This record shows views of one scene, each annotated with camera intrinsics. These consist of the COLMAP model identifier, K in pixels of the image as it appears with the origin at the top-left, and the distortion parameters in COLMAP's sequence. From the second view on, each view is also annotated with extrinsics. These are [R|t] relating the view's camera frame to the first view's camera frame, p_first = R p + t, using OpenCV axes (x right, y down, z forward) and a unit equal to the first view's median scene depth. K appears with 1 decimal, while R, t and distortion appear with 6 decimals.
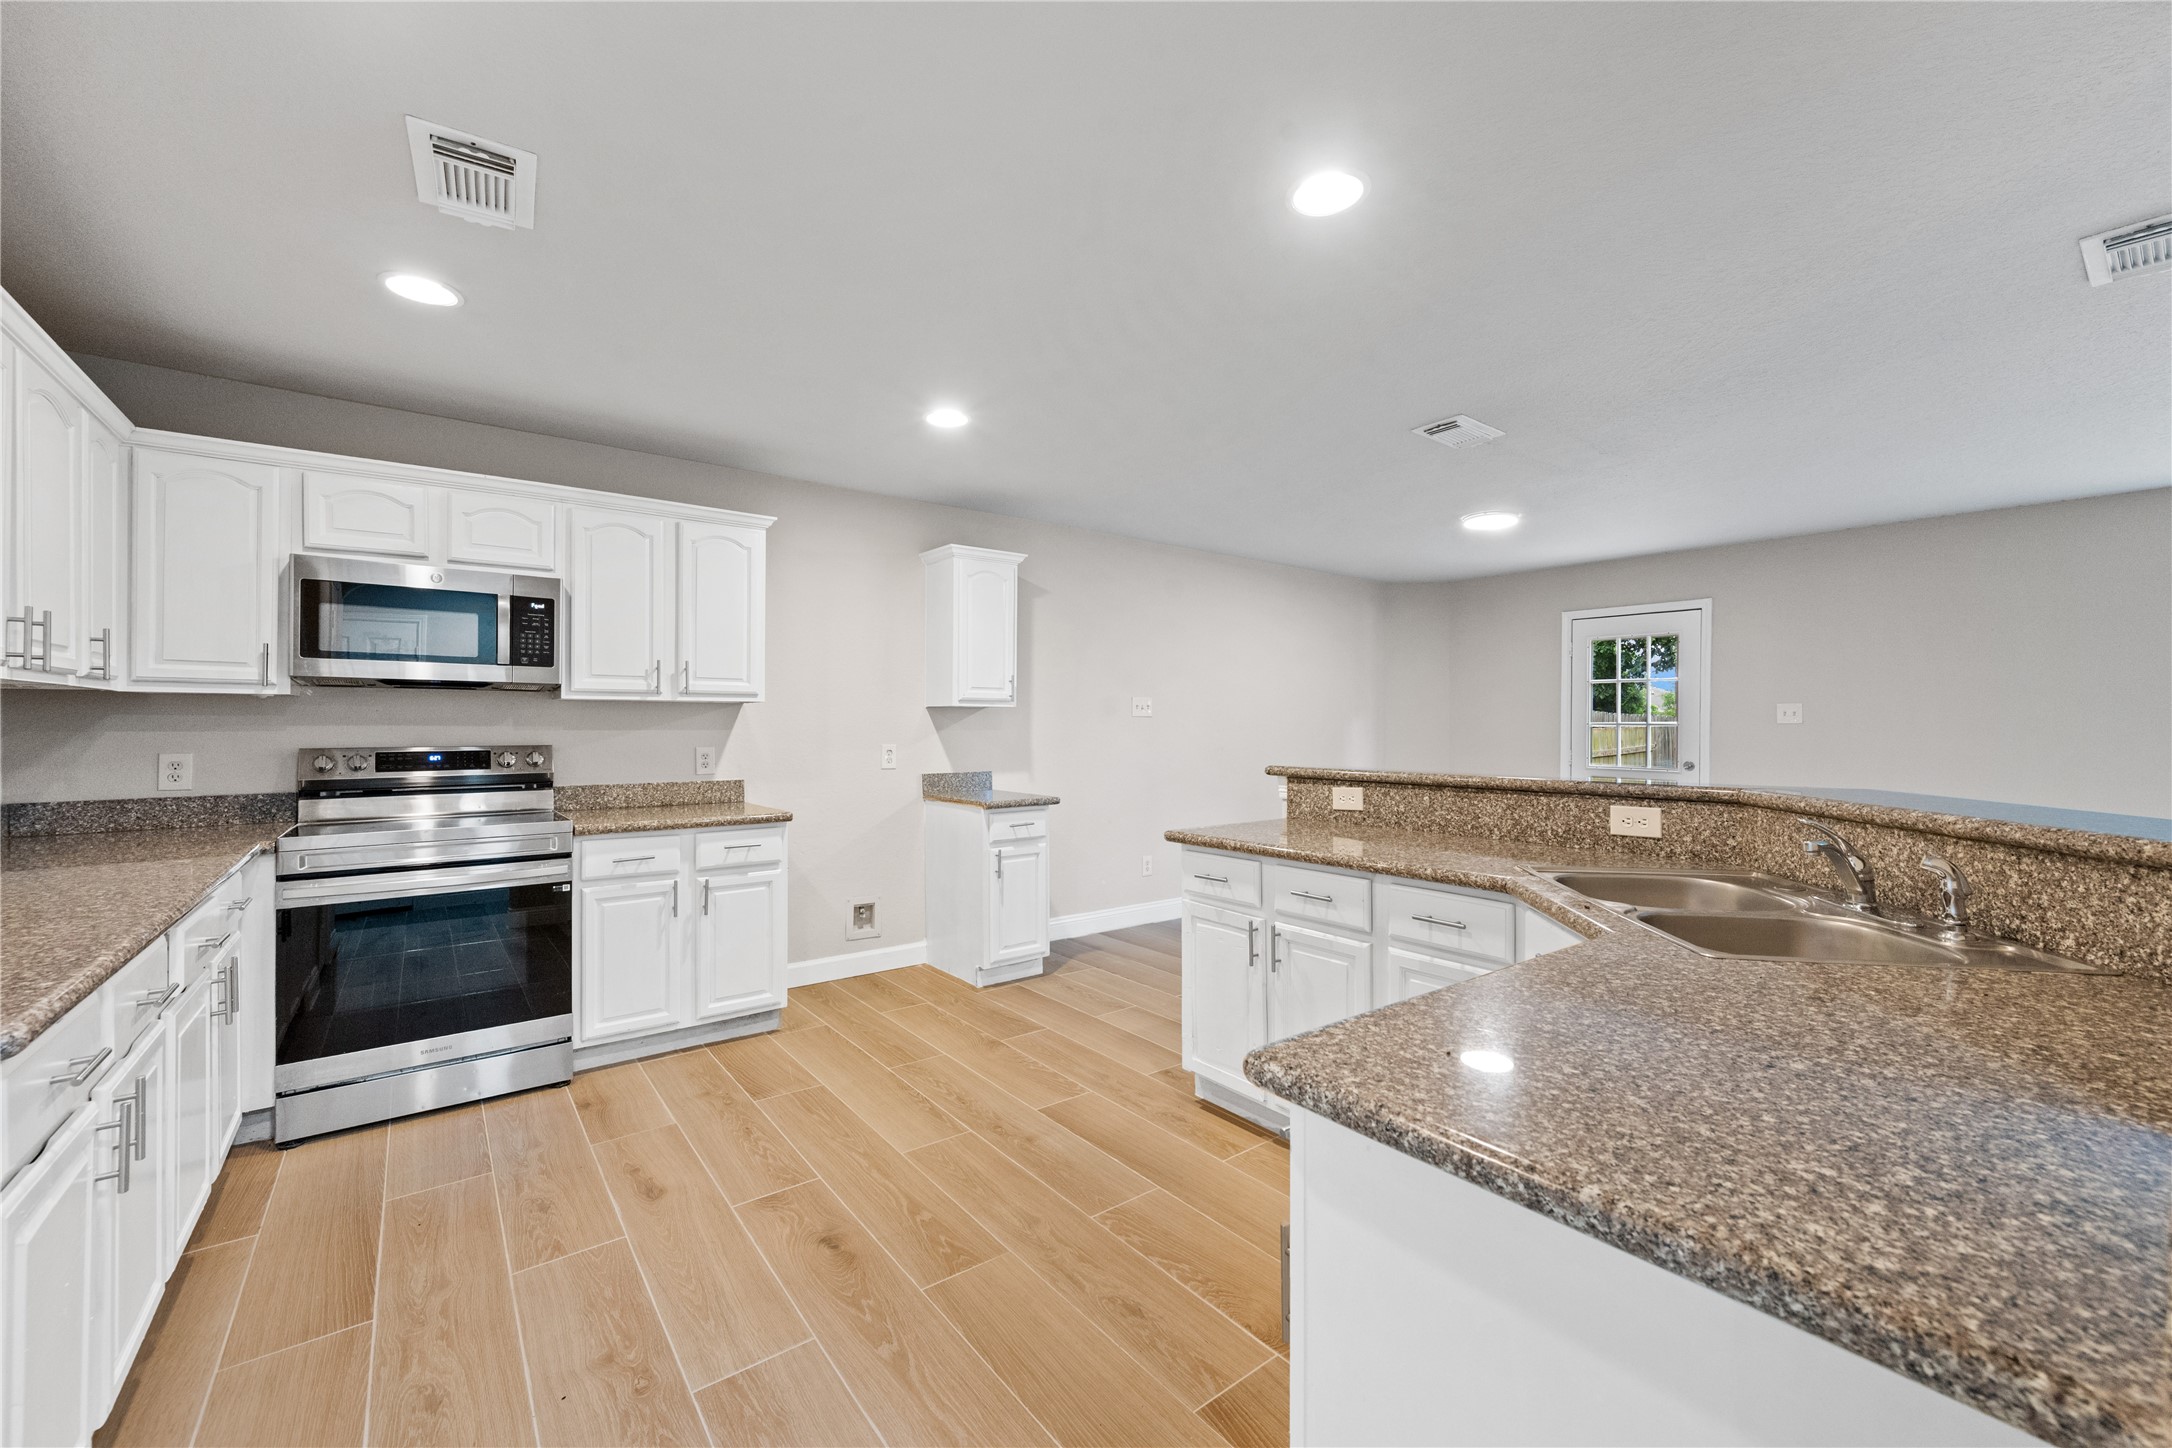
lens RADIAL K [[858.7, 0, 1081.9], [0, 858.7, 723.7], [0, 0, 1]] dist [-0.000376, -0.000149]
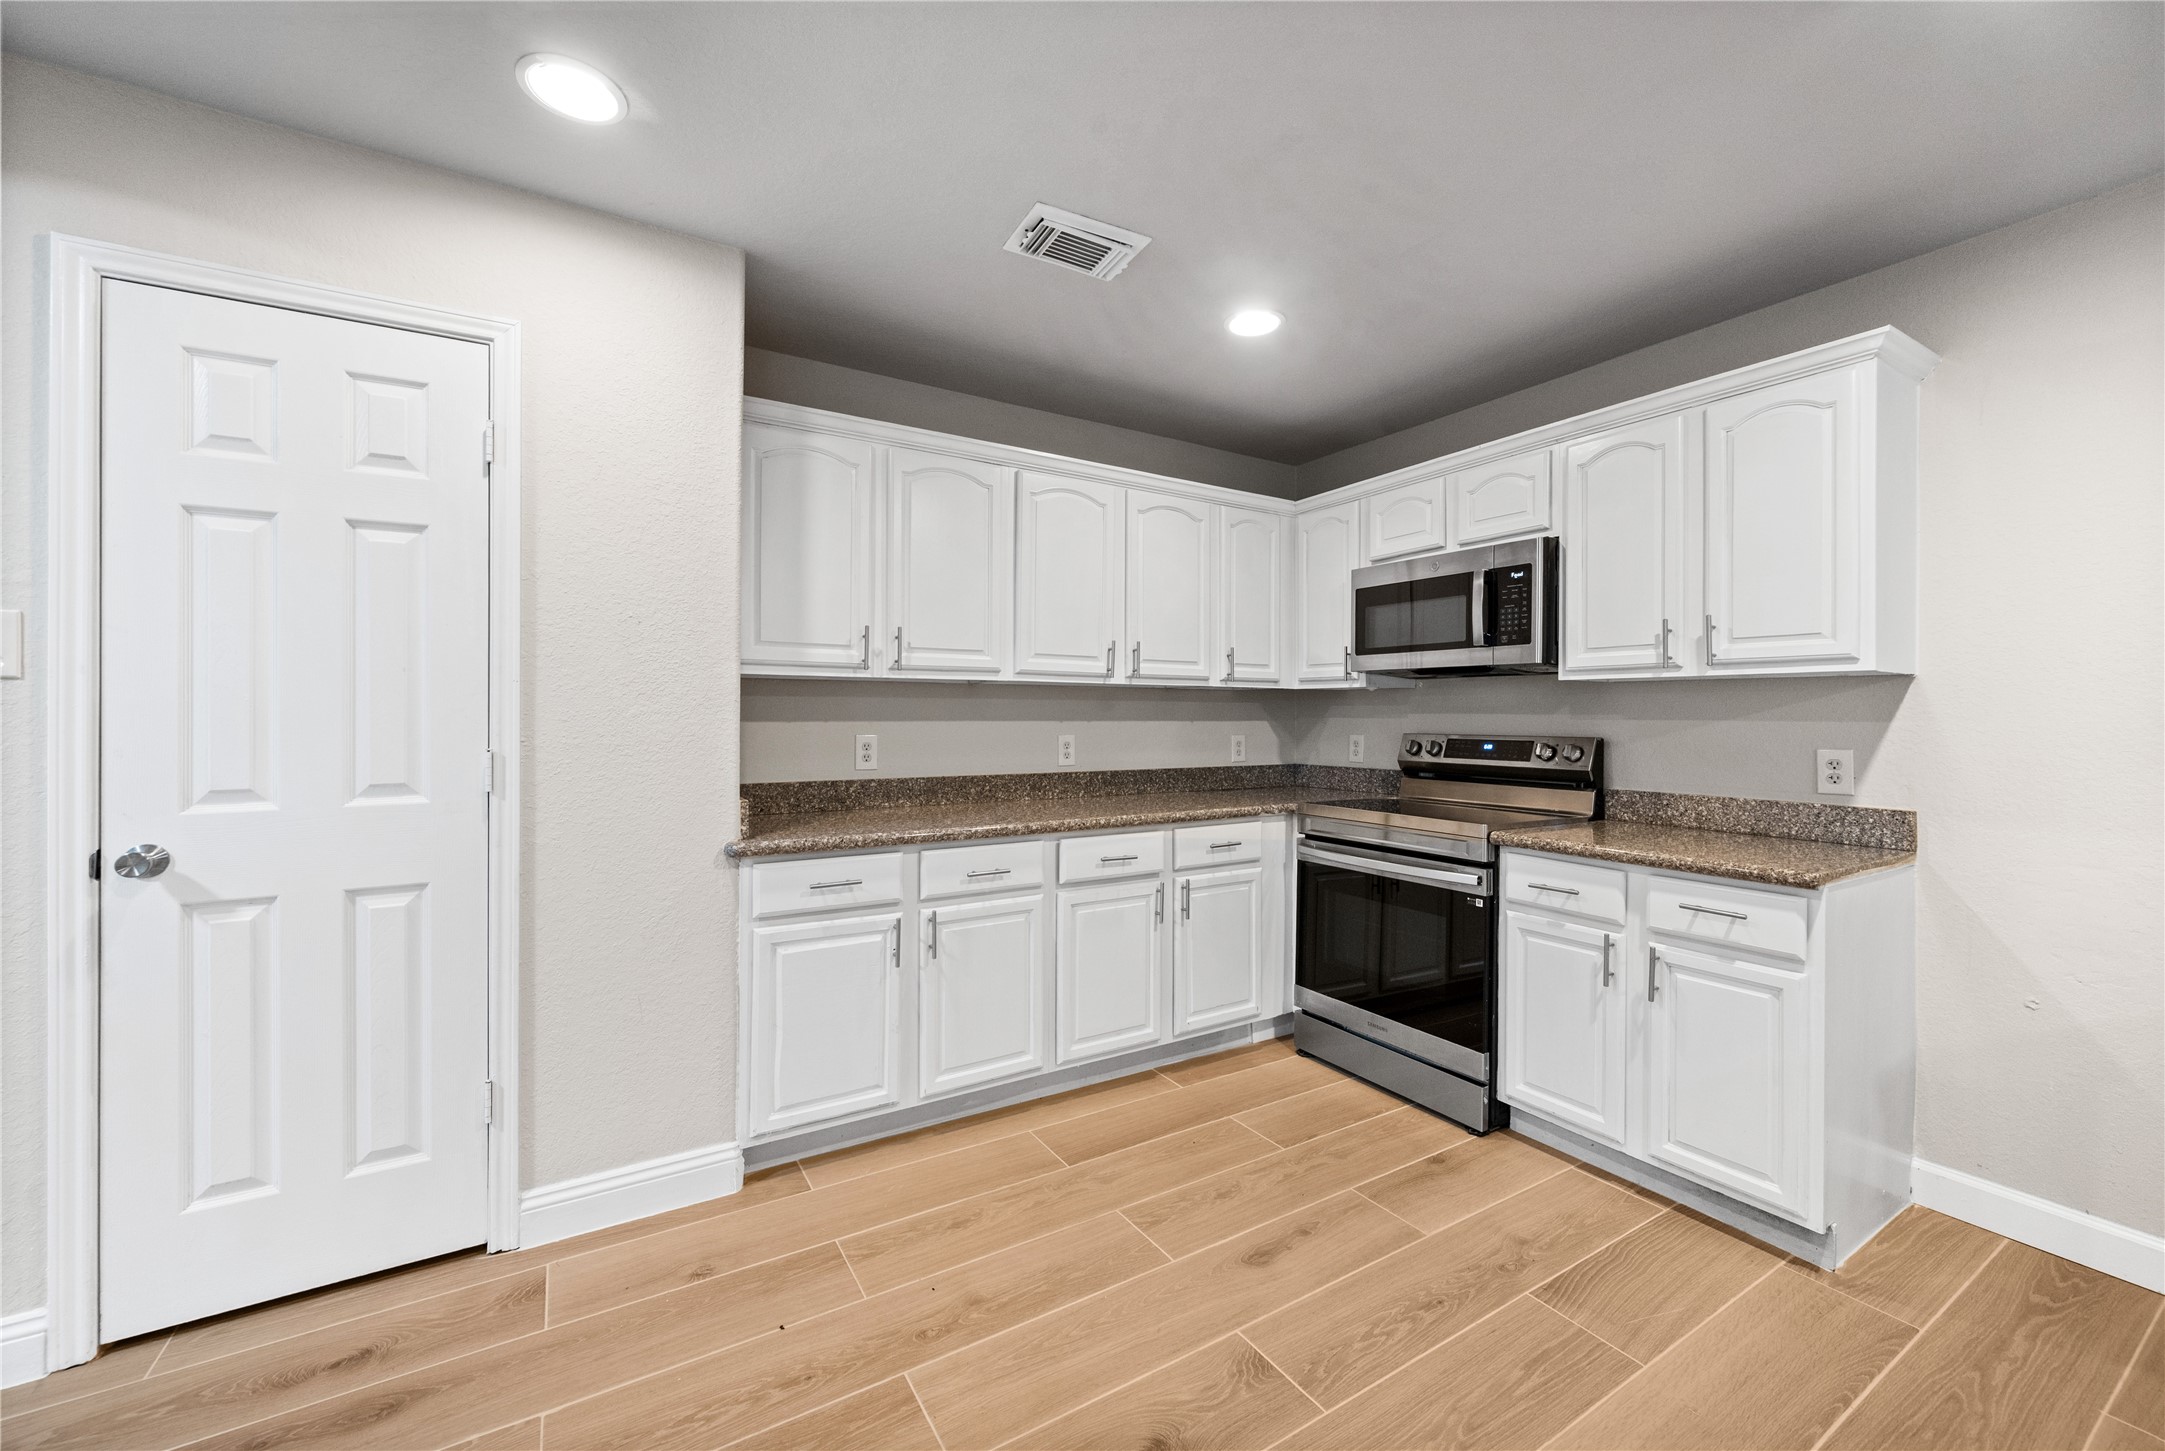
lens RADIAL K [[856.0, 0, 1093.8], [0, 856.0, 705.2], [0, 0, 1]] dist [-0.000376, -0.000149]
pose [[-0.100450, -0.012638, -0.994862, 0.282066], [-0.002774, 0.999919, -0.012422, 0.006389], [0.994938, 0.001512, -0.100477, 0.701933]]
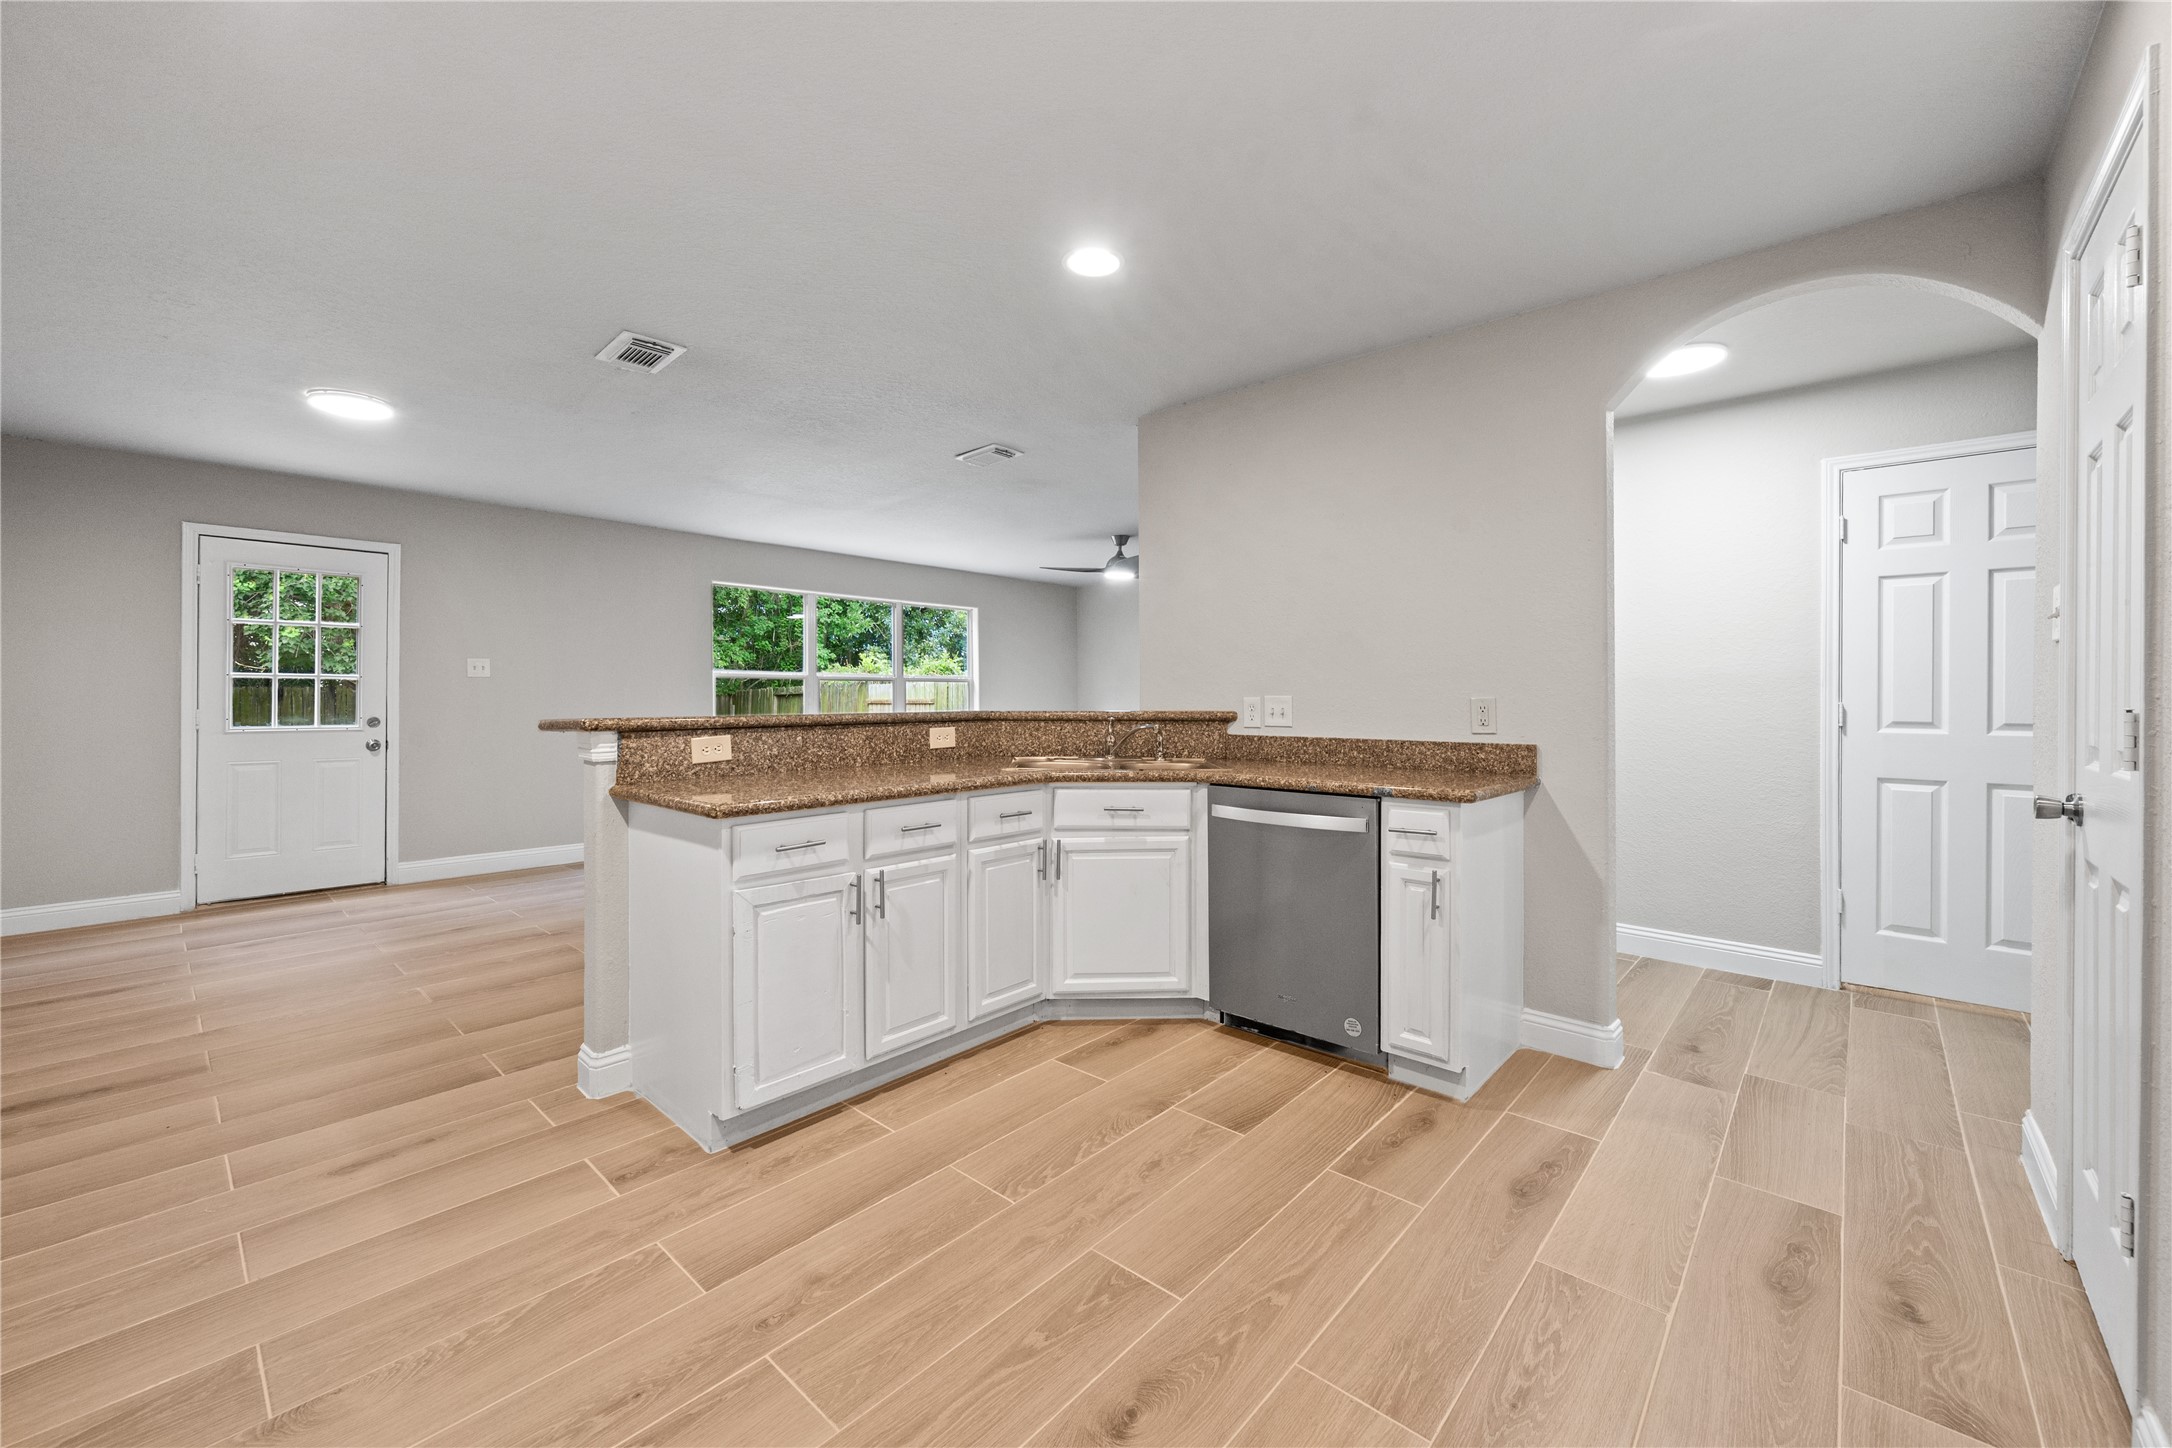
lens RADIAL K [[858.7, 0, 1098.8], [0, 858.7, 700.9], [0, 0, 1]] dist [-0.000376, -0.000149]
pose [[-0.192874, -0.010324, 0.981169, -0.641436], [-0.003621, 0.999945, 0.009809, 0.027991], [-0.981217, -0.001661, -0.192901, 0.788605]]
